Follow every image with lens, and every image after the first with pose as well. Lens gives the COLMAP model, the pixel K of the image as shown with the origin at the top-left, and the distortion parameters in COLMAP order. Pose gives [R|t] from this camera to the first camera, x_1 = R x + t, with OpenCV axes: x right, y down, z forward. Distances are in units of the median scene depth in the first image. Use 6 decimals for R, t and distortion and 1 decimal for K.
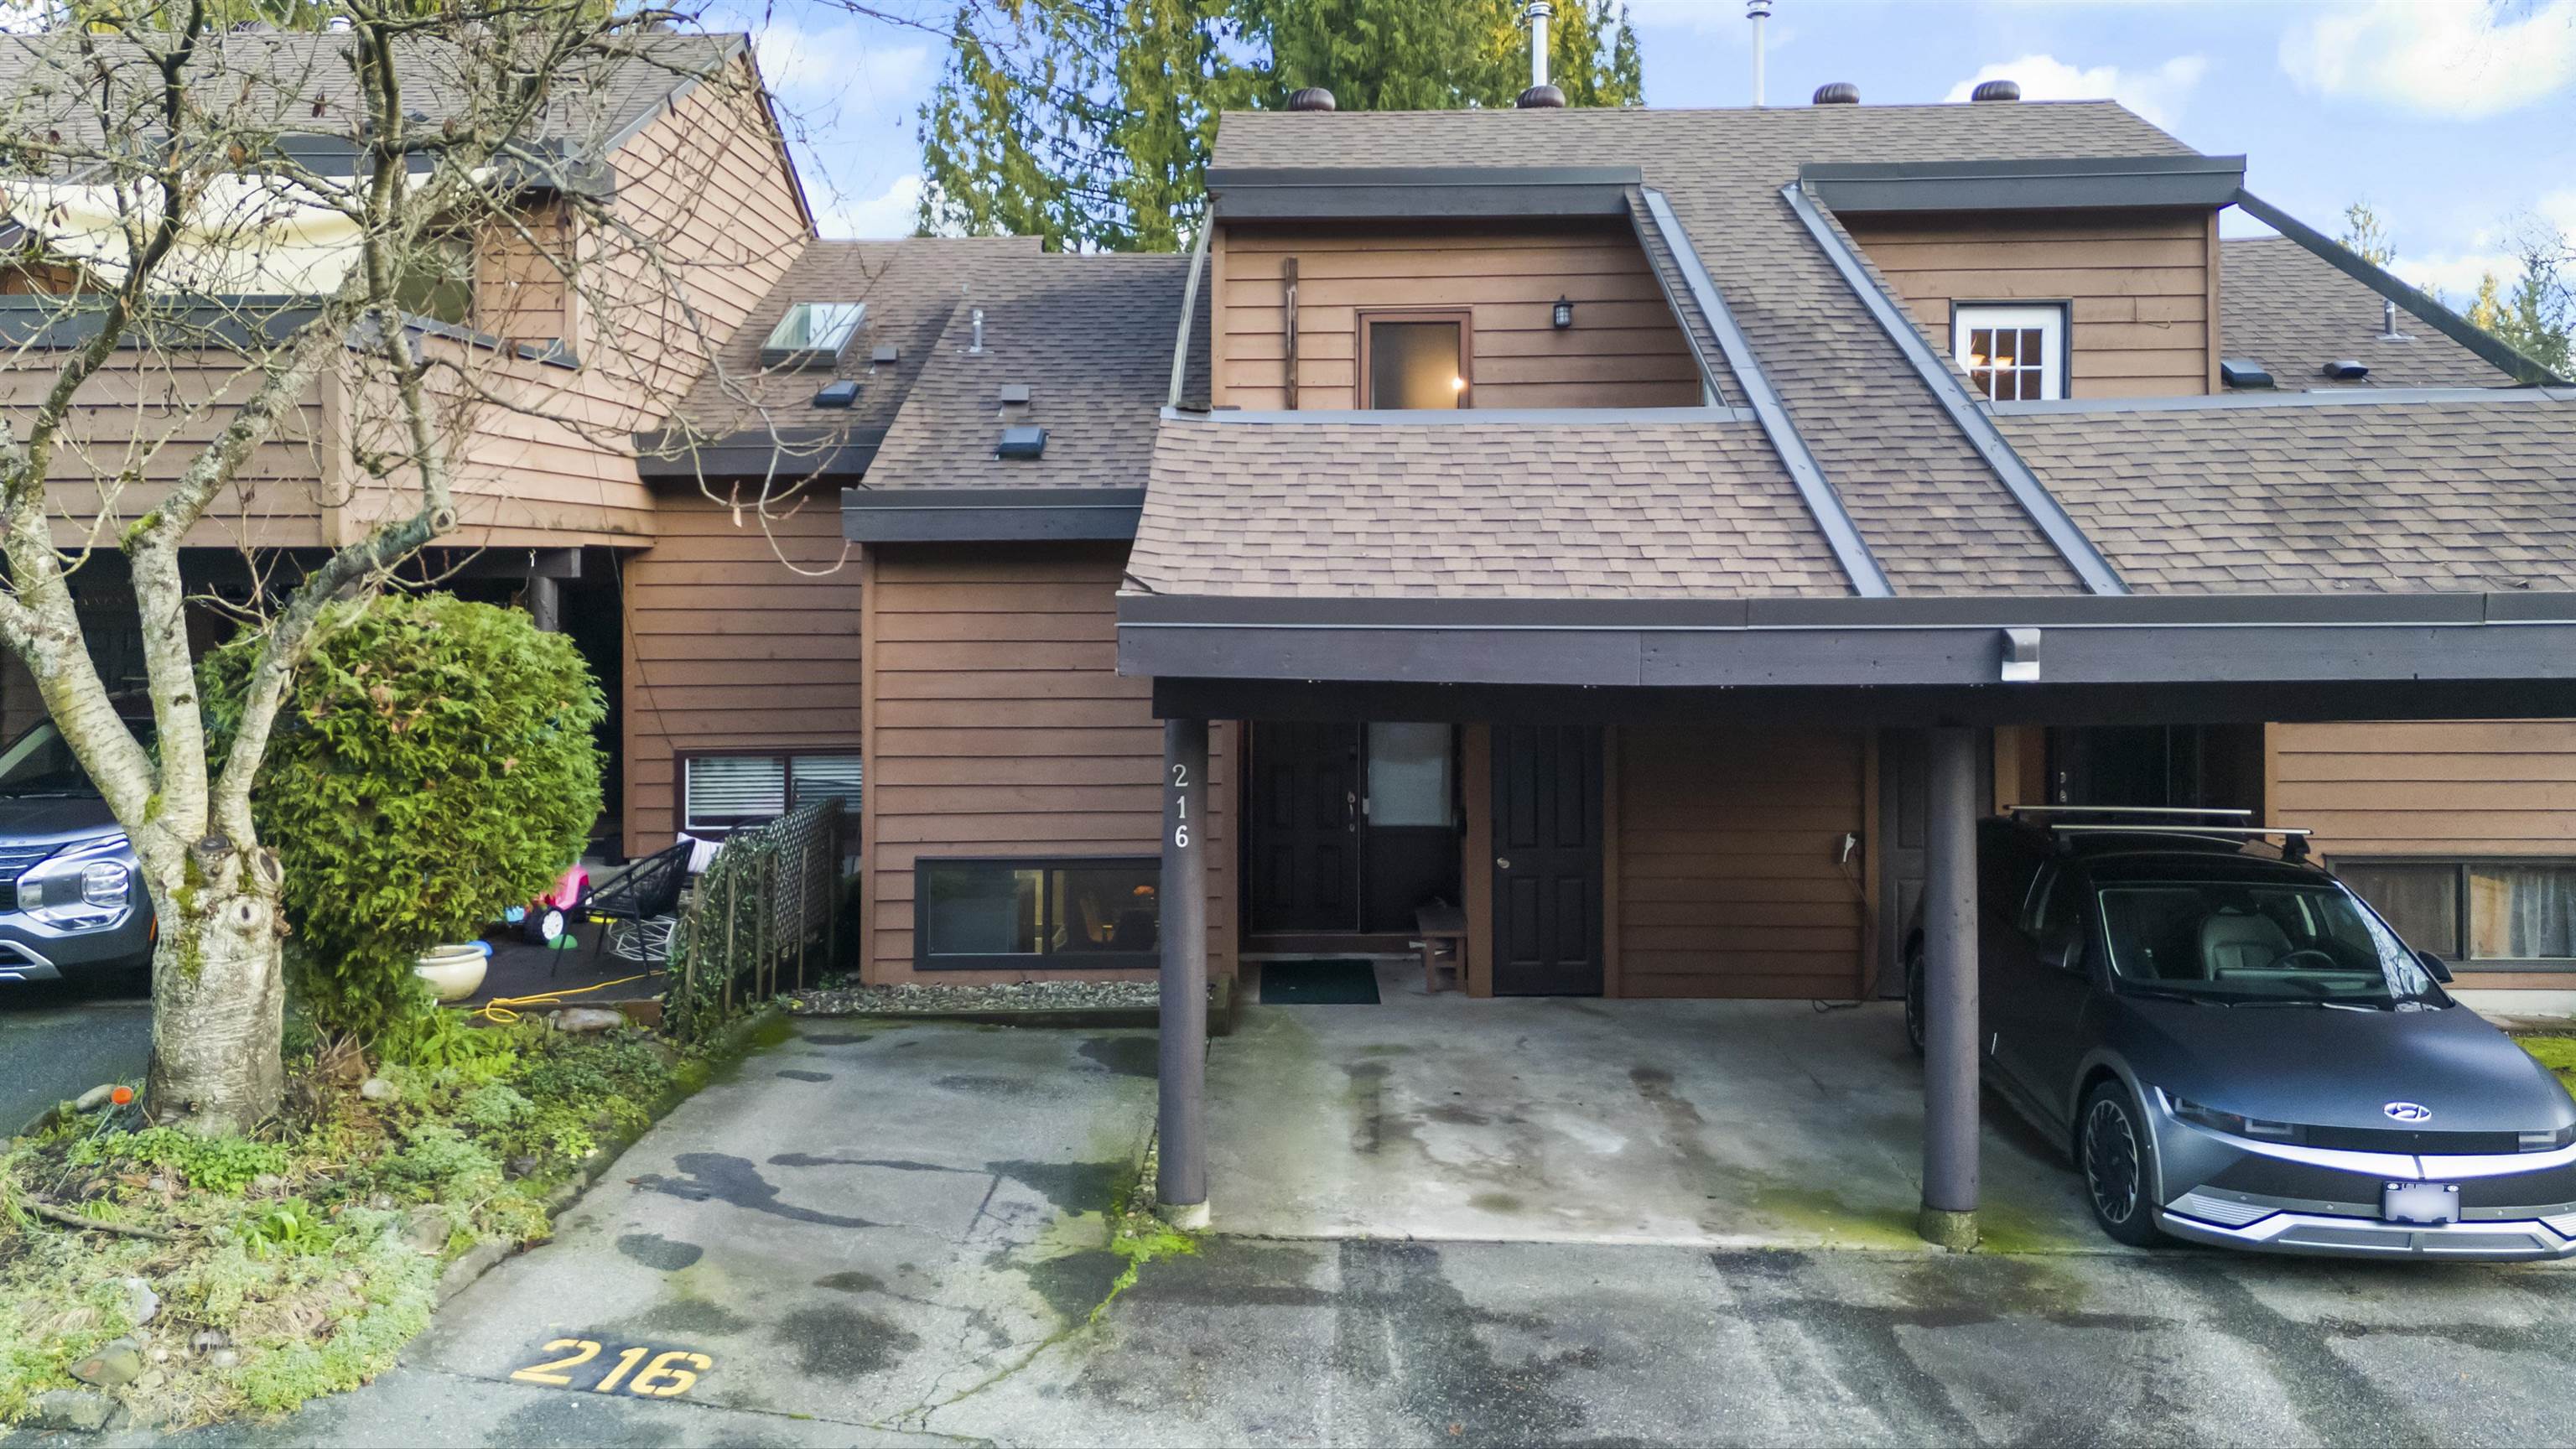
lens RADIAL K [[1933.0, 0, 1273.1], [0, 1933.0, 701.8], [0, 0, 1]] dist [0.048813, -0.022381]
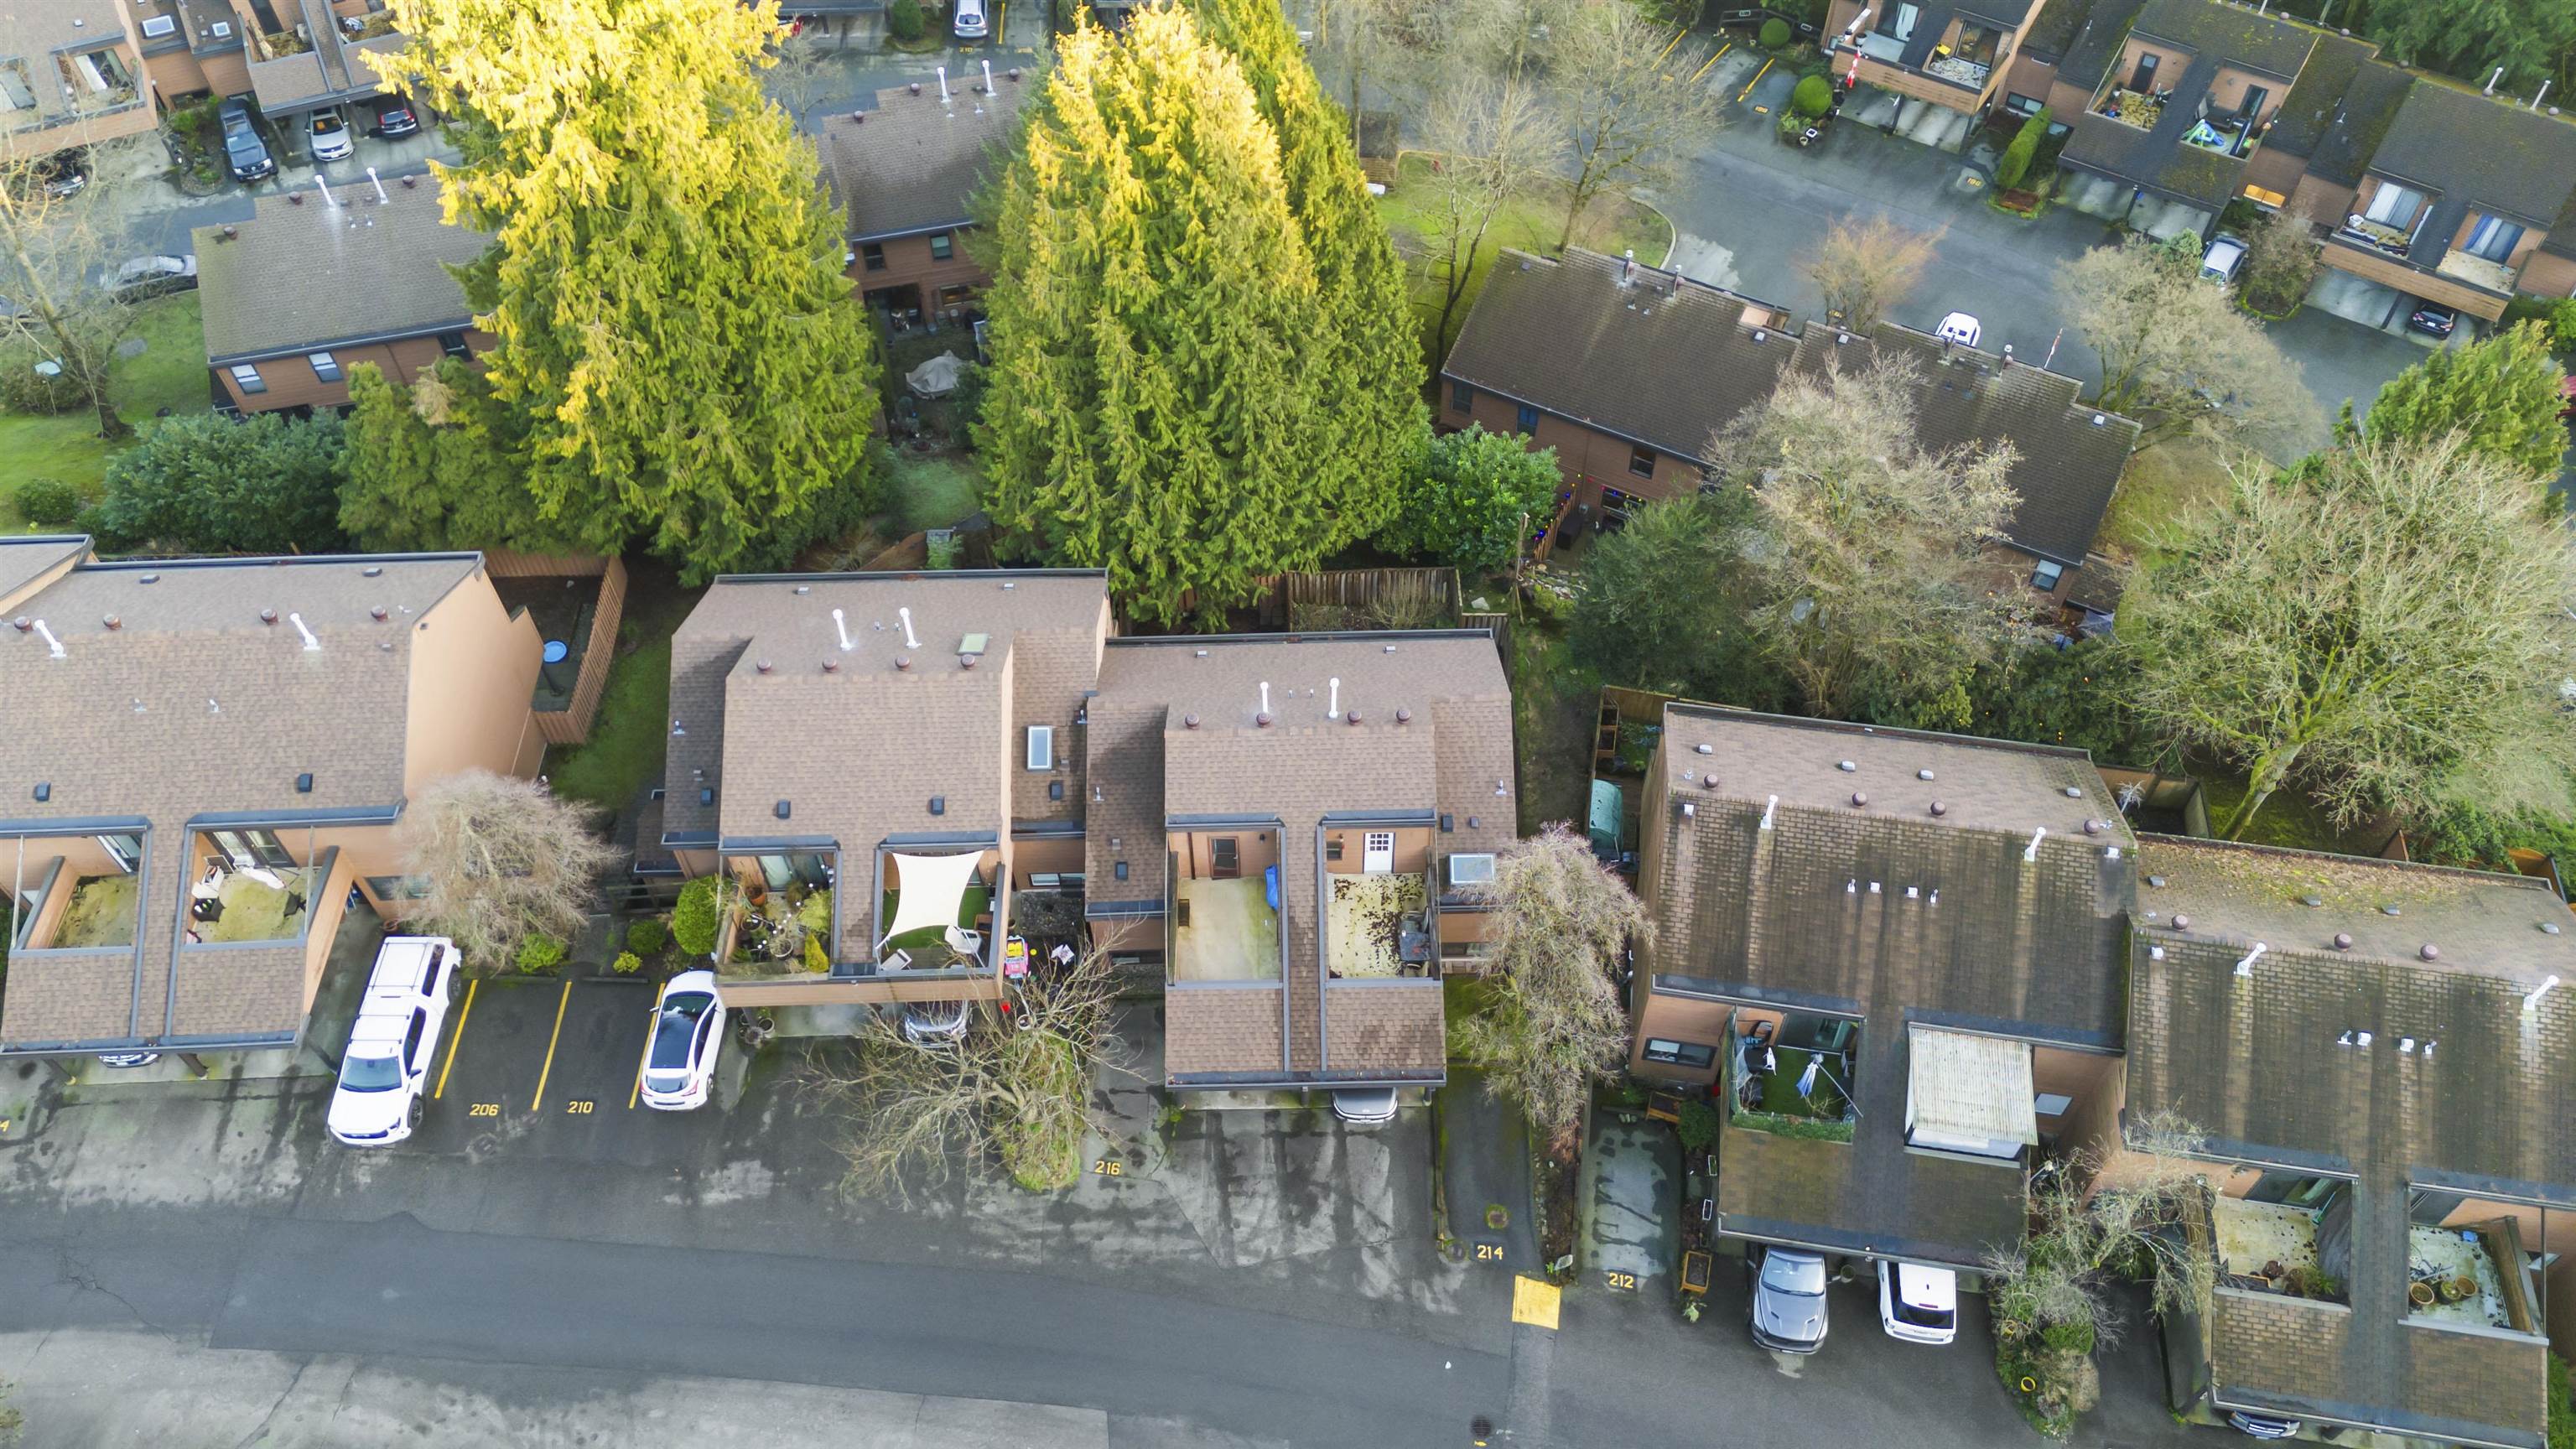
lens RADIAL K [[1933.0, 0, 1306.6], [0, 1933.0, 709.2], [0, 0, 1]] dist [0.048813, -0.022381]
pose [[0.999122, -0.034464, 0.023829, 0.260600], [0.002733, 0.621115, 0.783715, -5.569836], [-0.041811, -0.782962, 0.620663, -1.922656]]
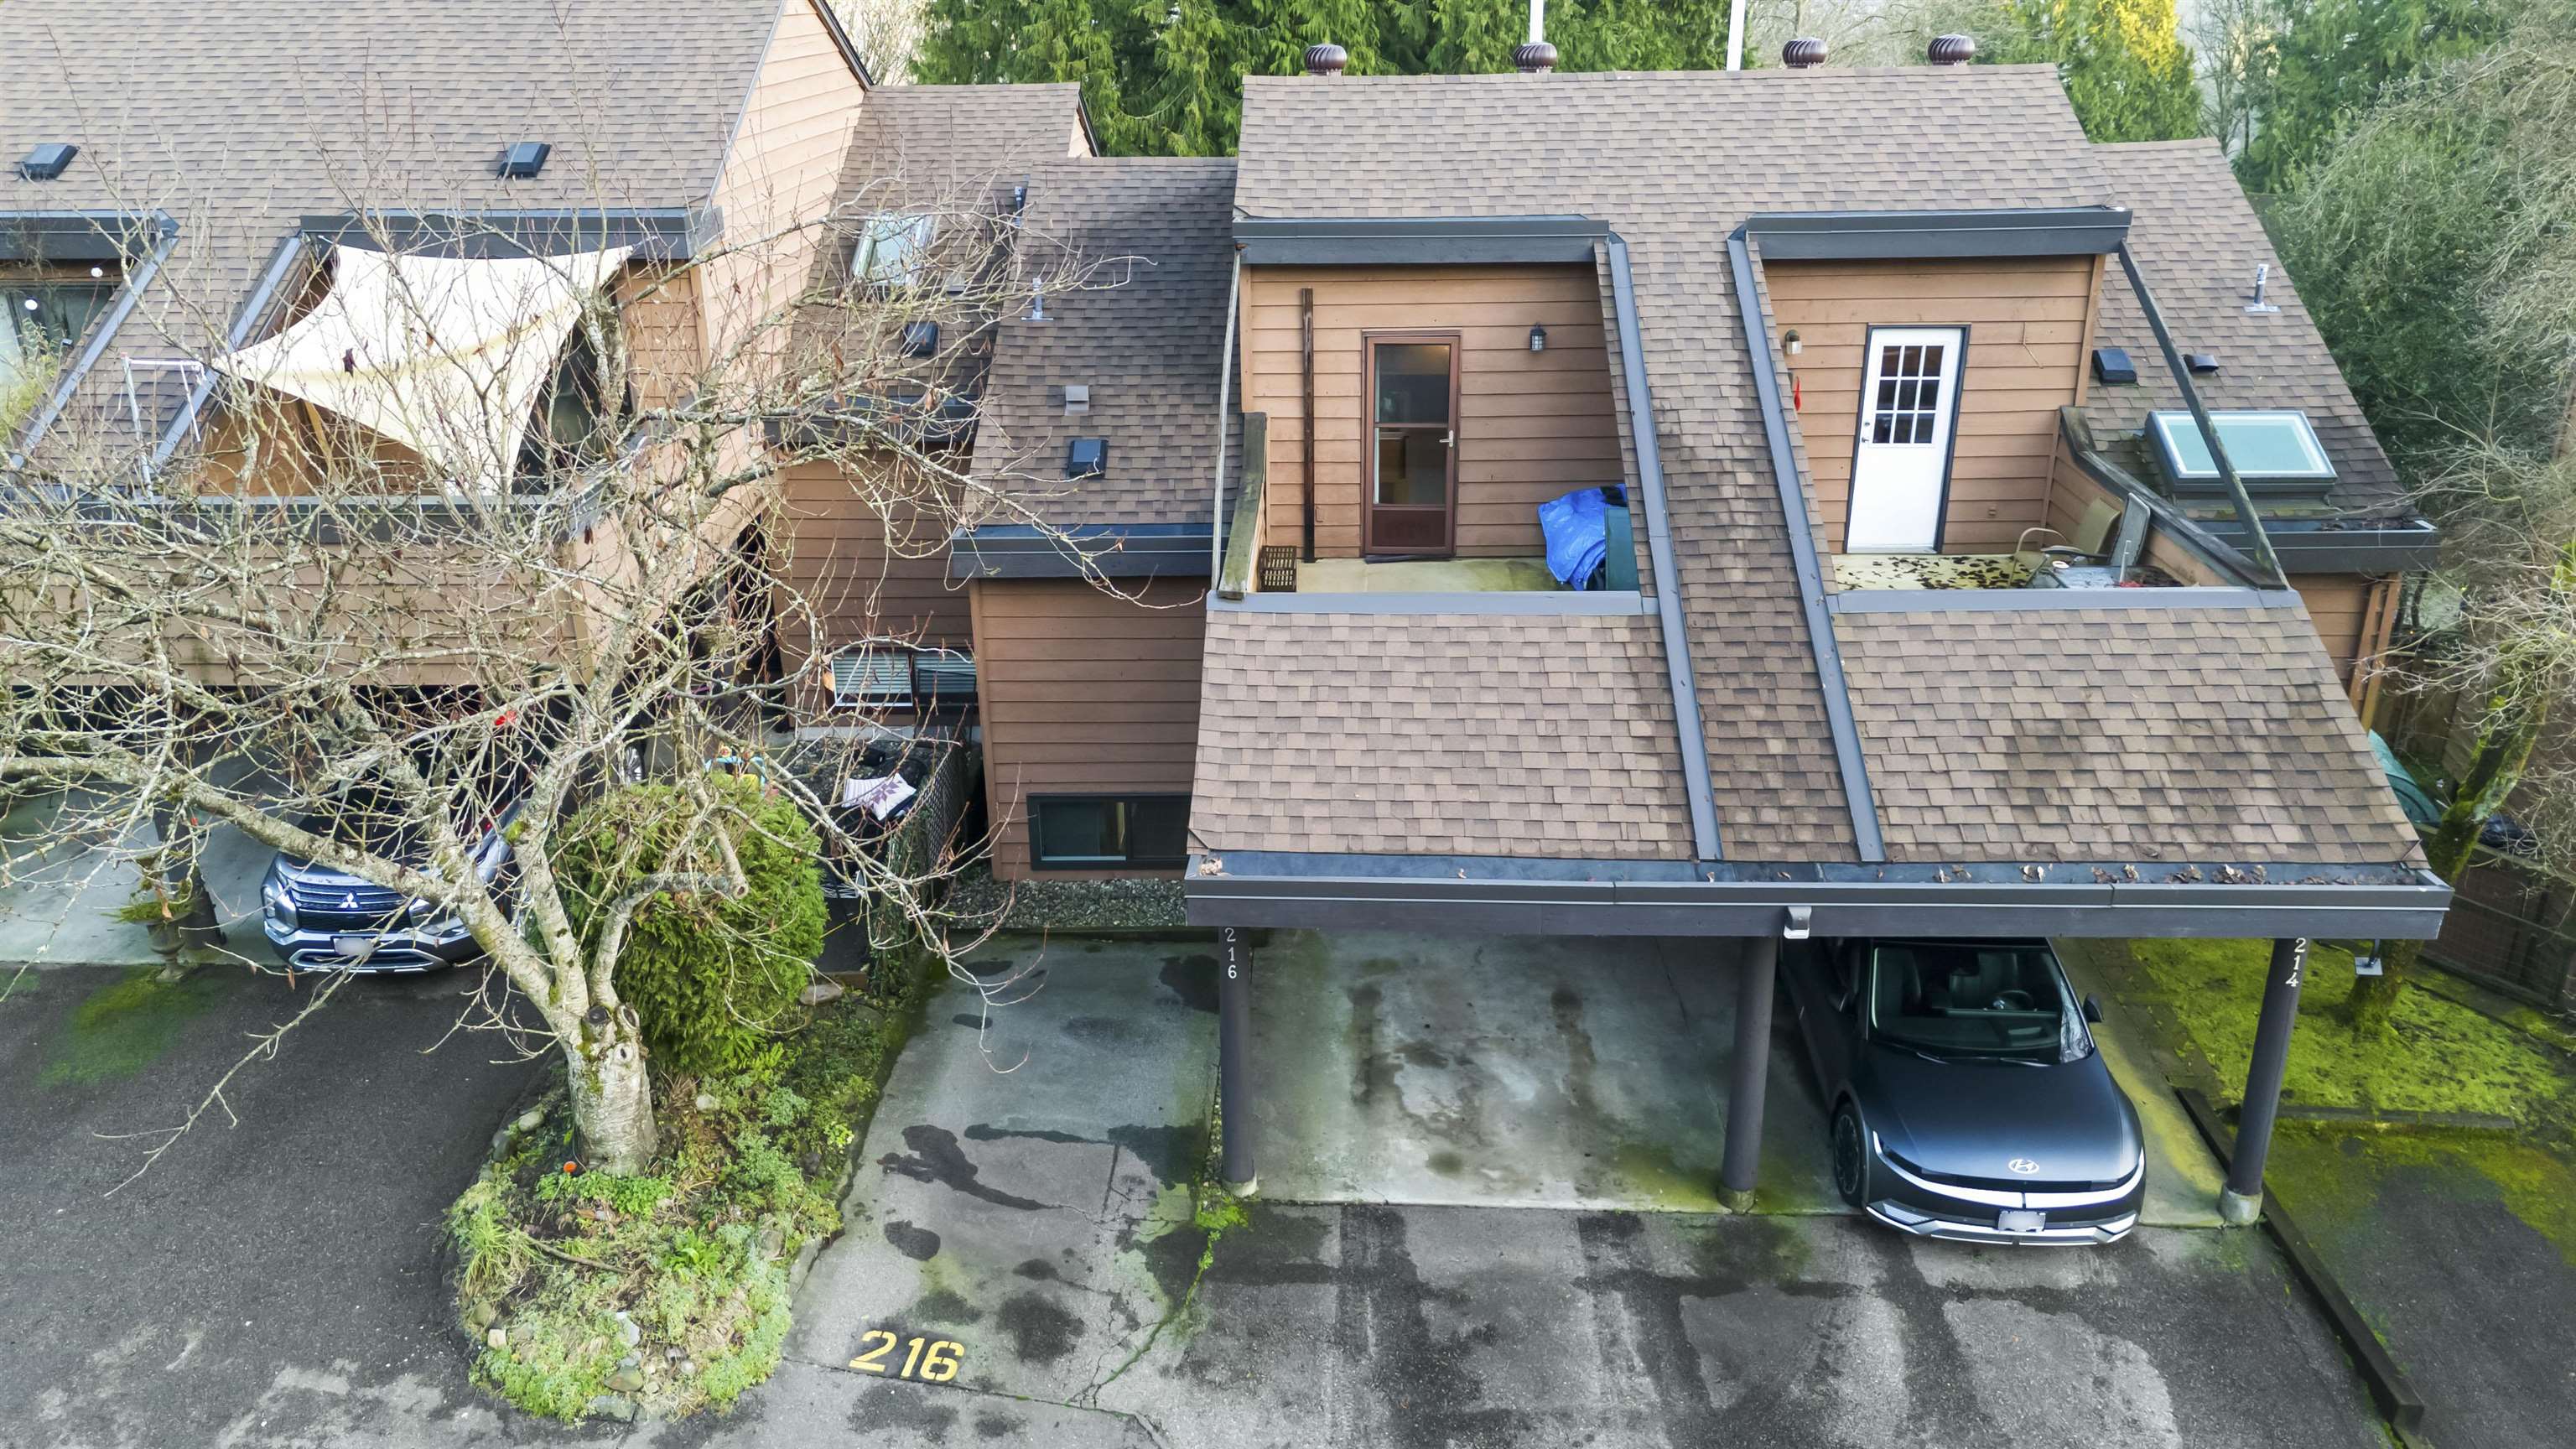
lens RADIAL K [[1933.0, 0, 1274.3], [0, 1933.0, 740.7], [0, 0, 1]] dist [0.048813, -0.022381]
pose [[0.999732, -0.010130, -0.020815, 0.017398], [0.017365, 0.922776, 0.384944, -0.680956], [0.015308, -0.385202, 0.922705, -0.295470]]
